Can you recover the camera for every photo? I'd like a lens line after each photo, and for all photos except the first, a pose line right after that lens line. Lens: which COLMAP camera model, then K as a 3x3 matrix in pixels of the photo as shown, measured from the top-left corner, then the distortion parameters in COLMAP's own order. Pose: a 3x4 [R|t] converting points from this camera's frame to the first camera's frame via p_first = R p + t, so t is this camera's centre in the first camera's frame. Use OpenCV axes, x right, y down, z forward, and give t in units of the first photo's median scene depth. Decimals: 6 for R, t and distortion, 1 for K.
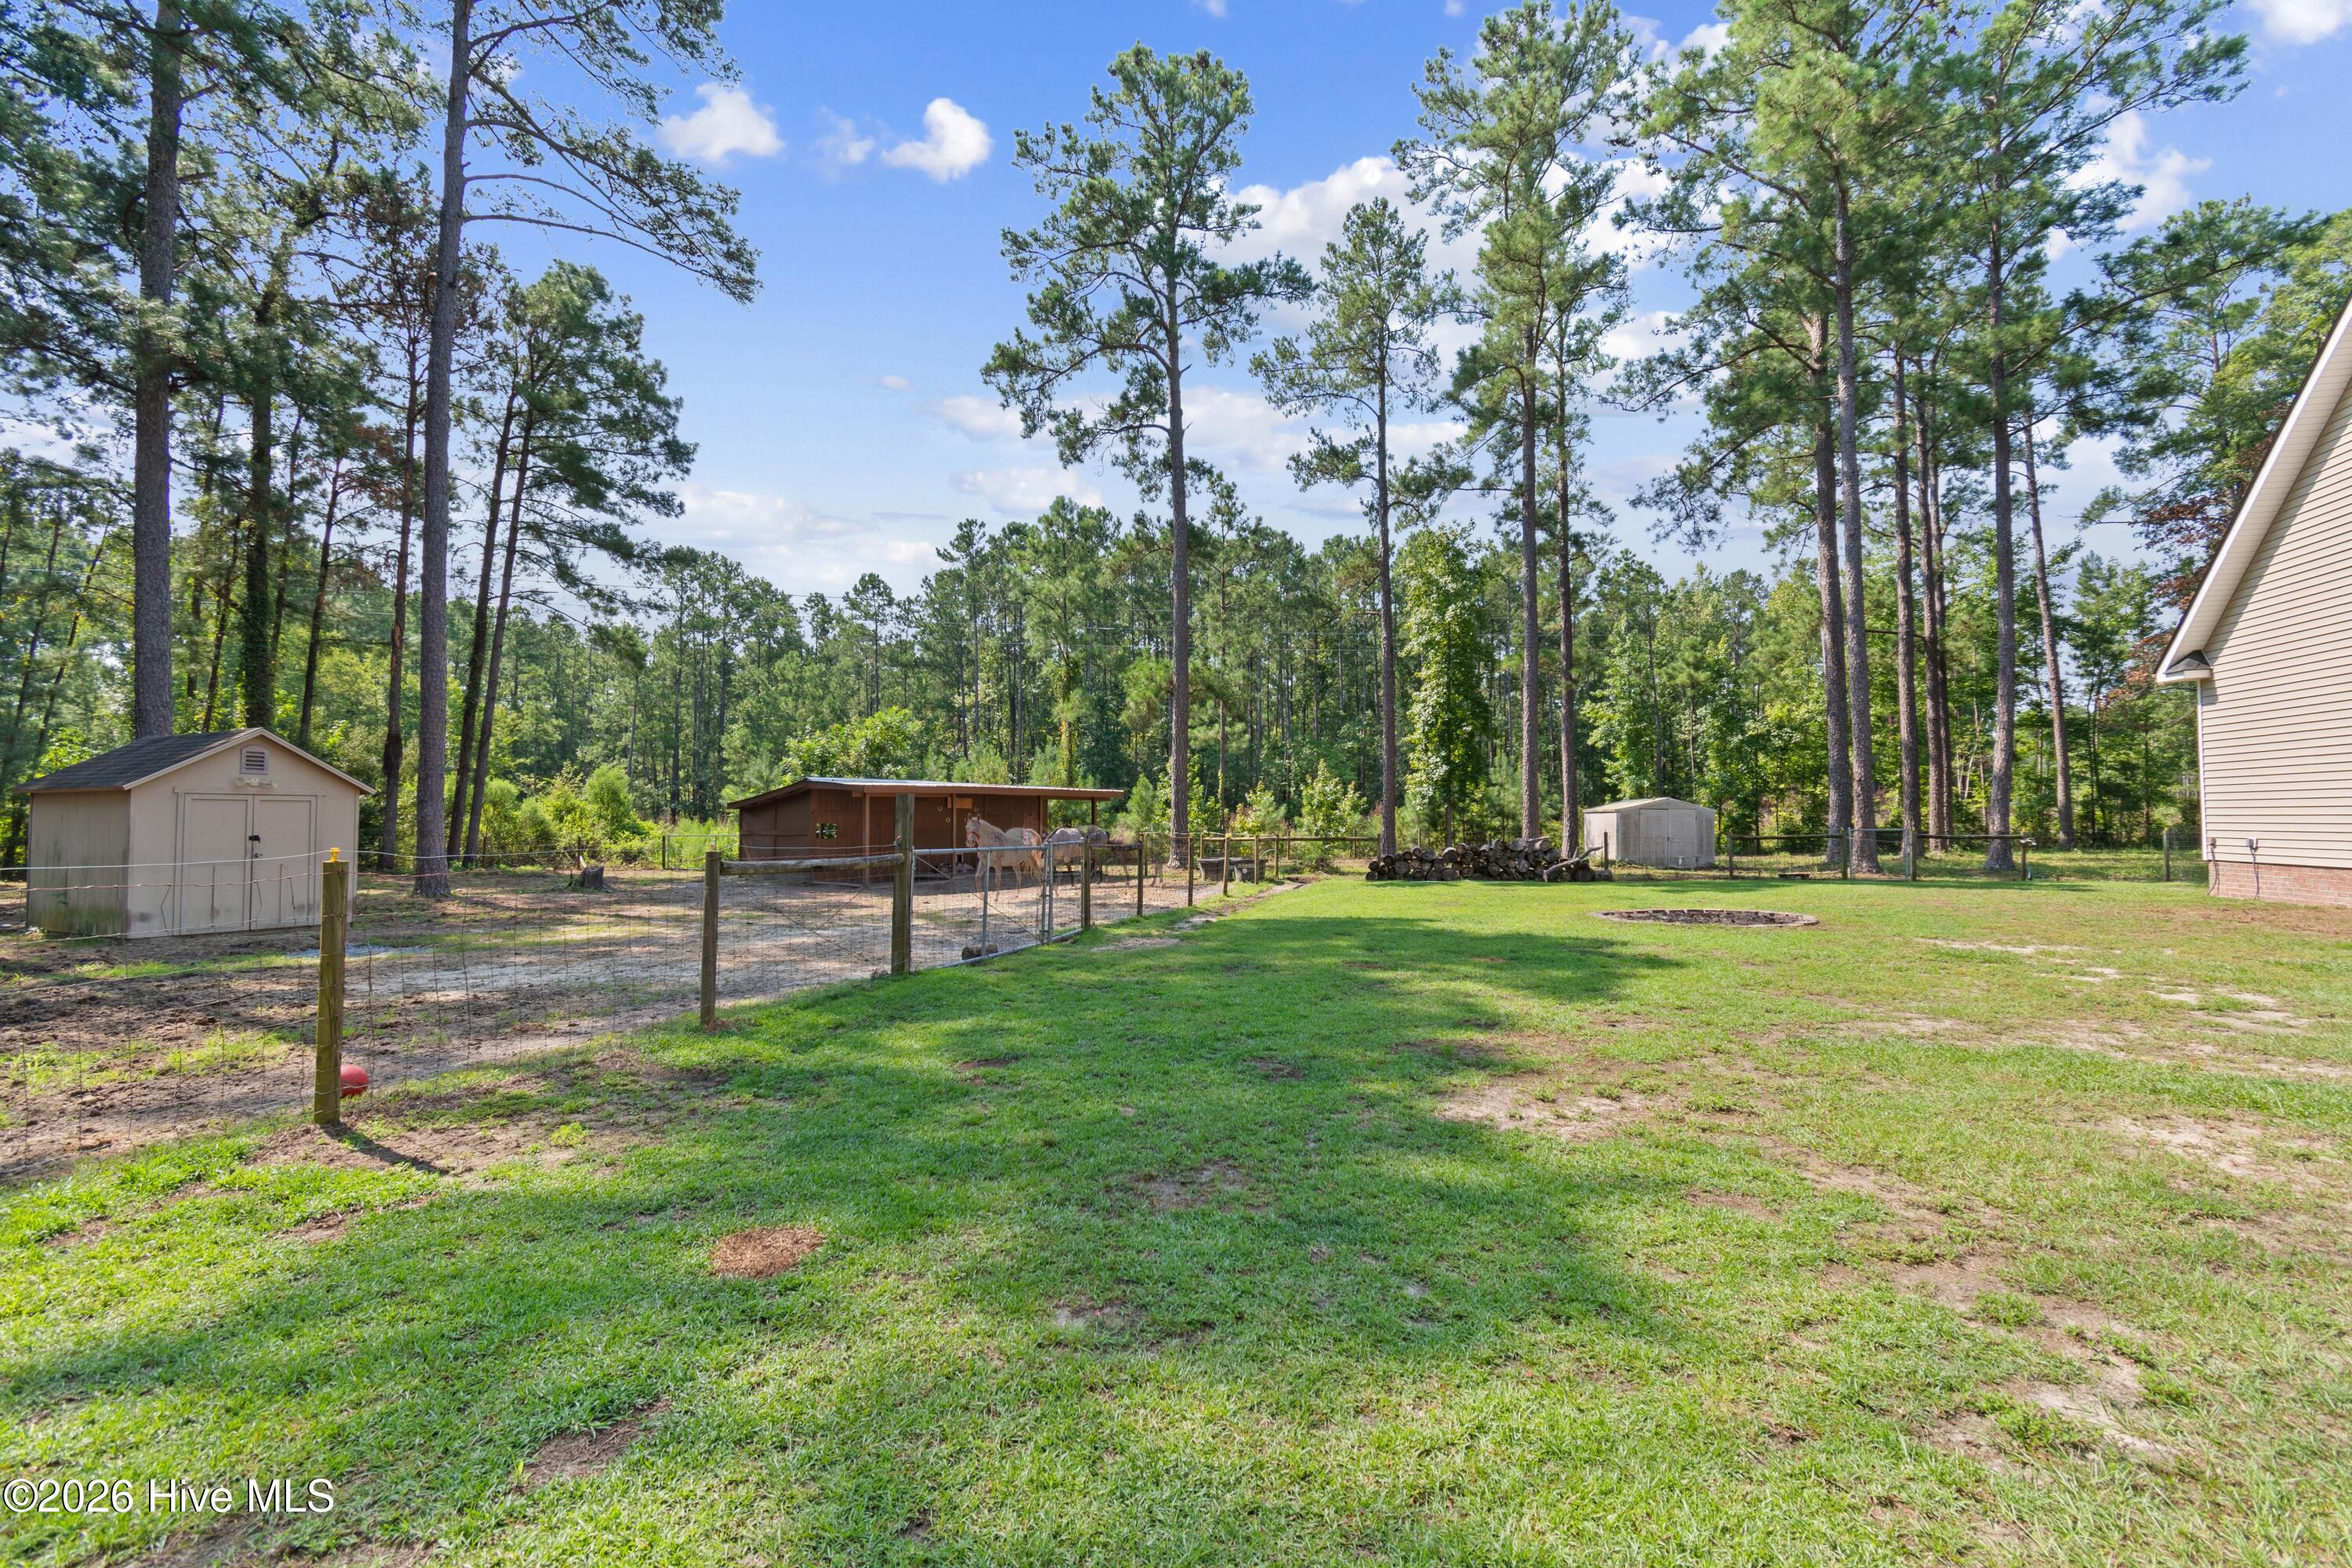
lens RADIAL K [[1038.0, 0, 1176.0], [0, 1038.0, 784.0], [0, 0, 1]] dist [0.000492, -0.000679]
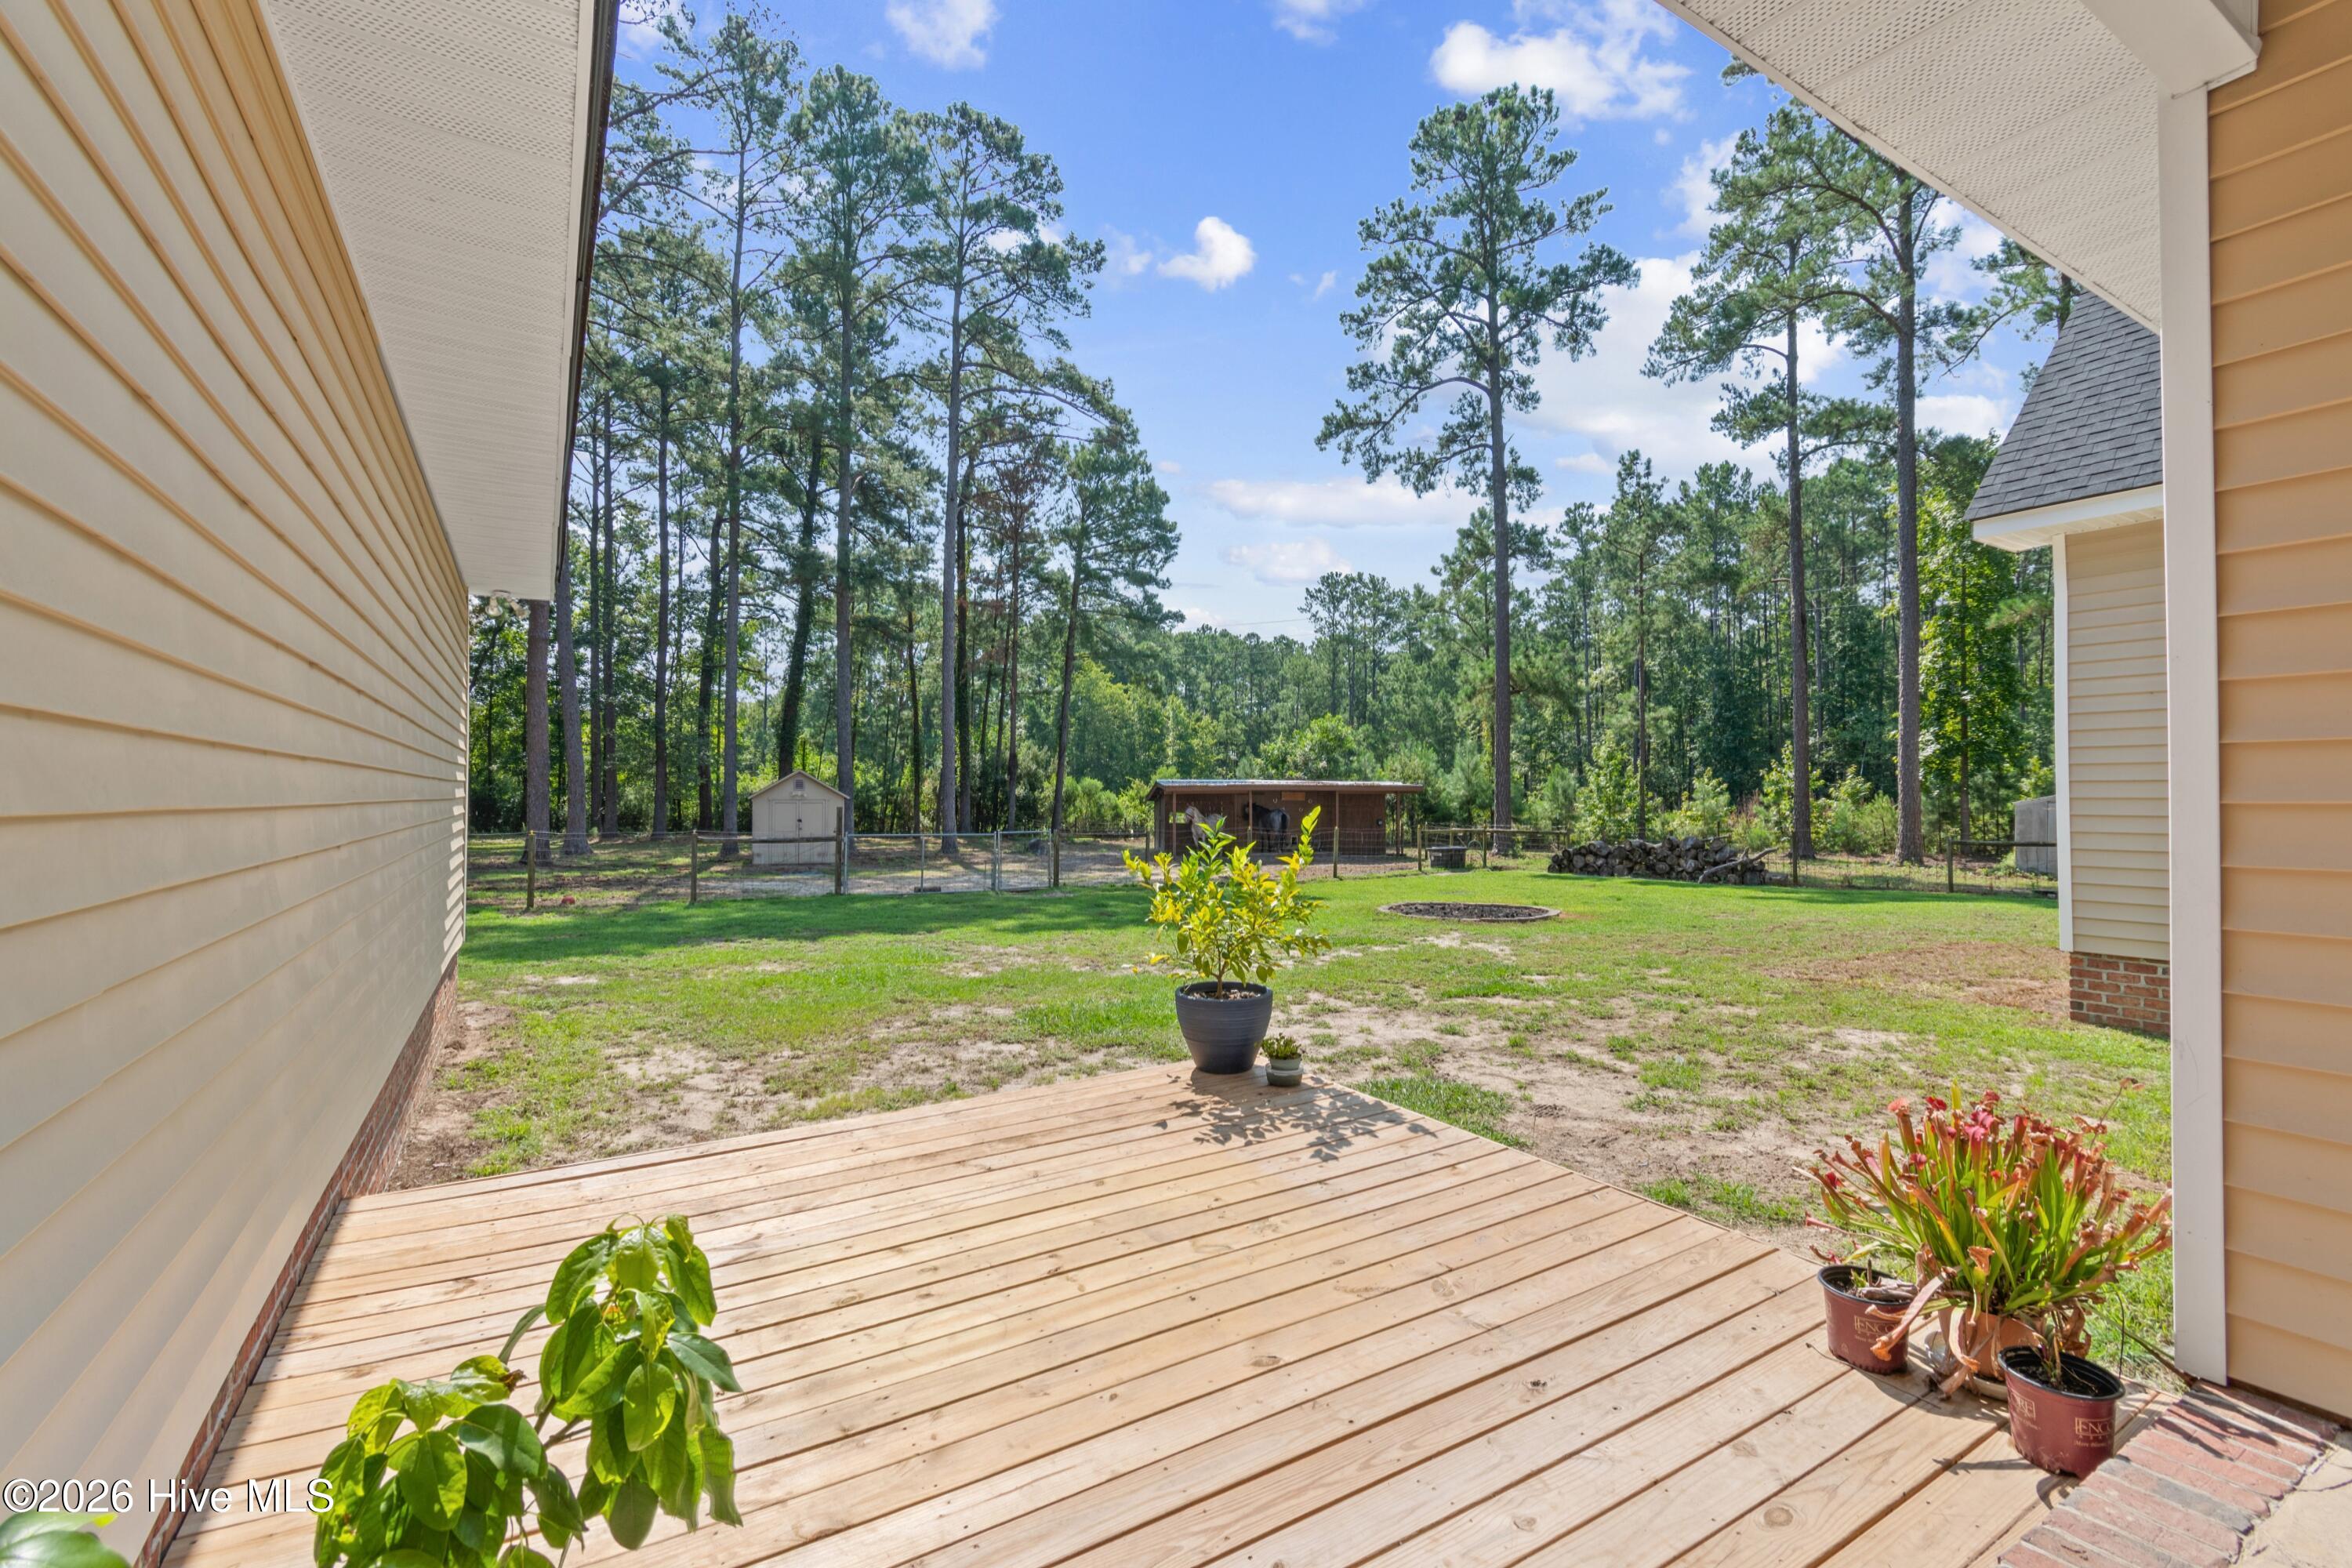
lens RADIAL K [[1038.0, 0, 1176.0], [0, 1038.0, 784.0], [0, 0, 1]] dist [0.000492, -0.000679]
pose [[0.737109, -0.008039, -0.675726, 0.368335], [0.022870, 0.999653, 0.013055, -0.010977], [0.675387, -0.025077, 0.737037, -0.014671]]
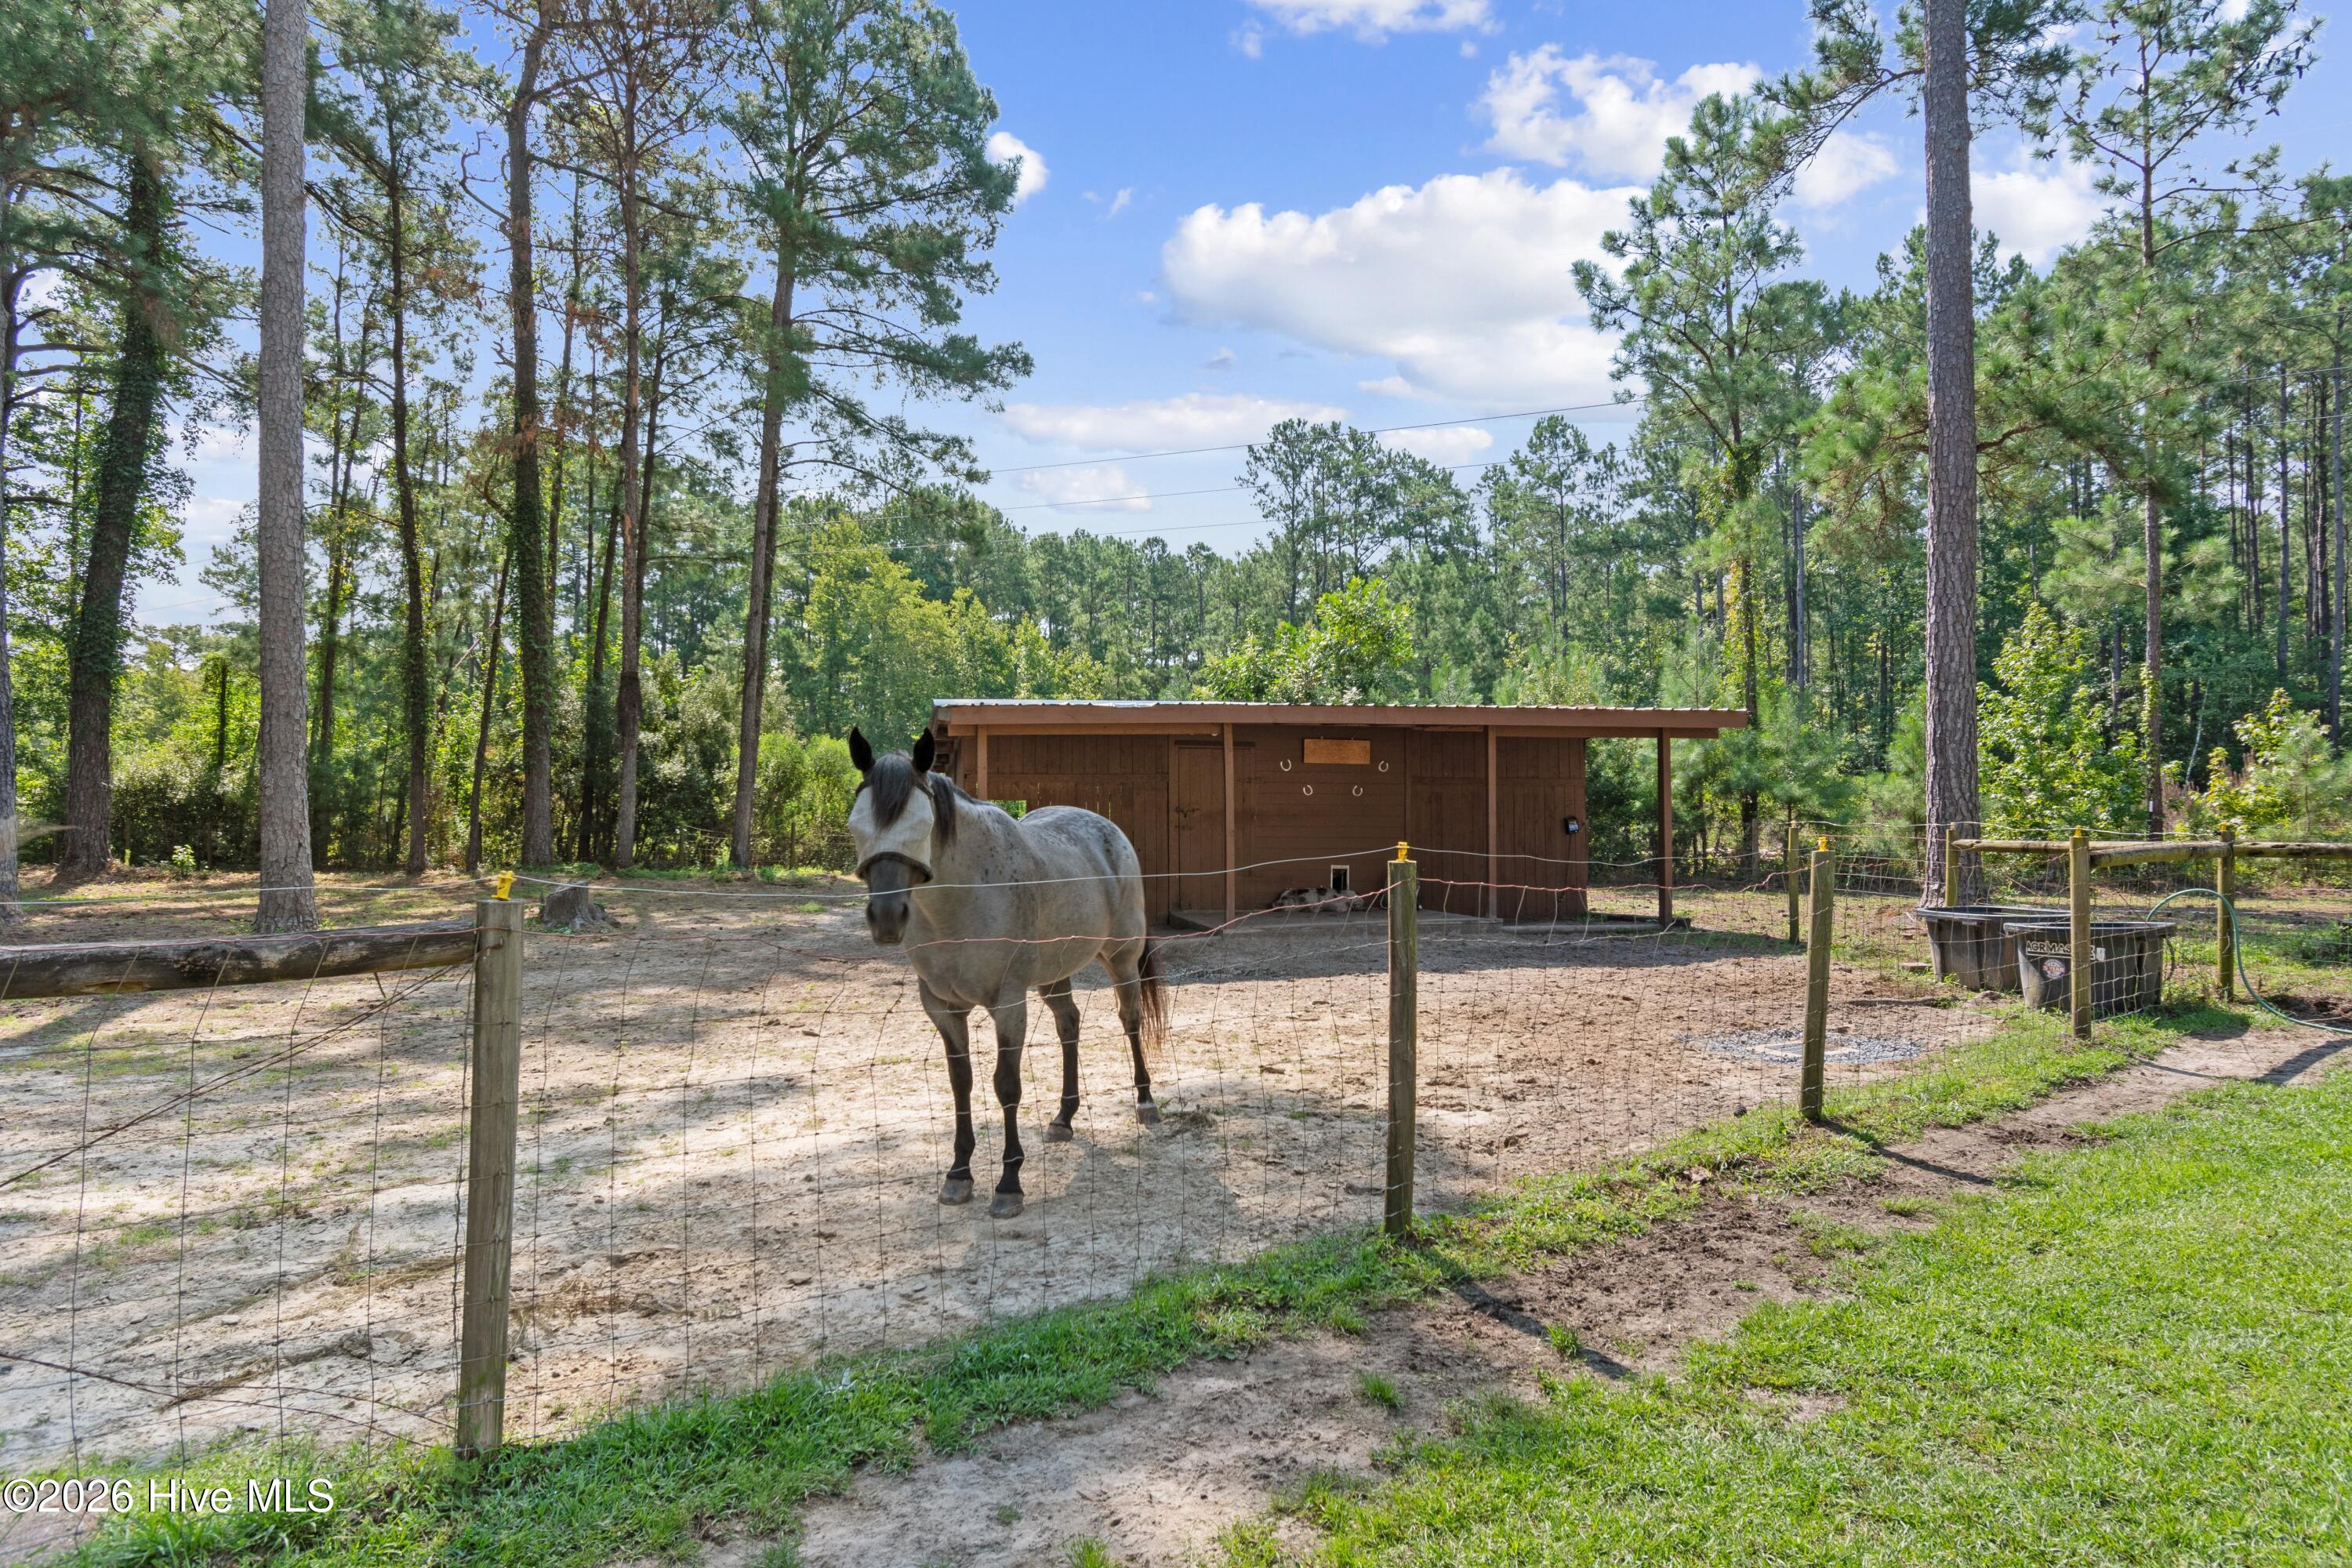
lens RADIAL K [[1369.7, 0, 1183.5], [0, 1369.7, 770.6], [0, 0, 1]] dist [0.000605, 0.000688]
pose [[0.801829, -0.017363, -0.597301, 0.057795], [0.026181, 0.999639, 0.006087, 0.014572], [0.596980, -0.020518, 0.801994, 0.343725]]
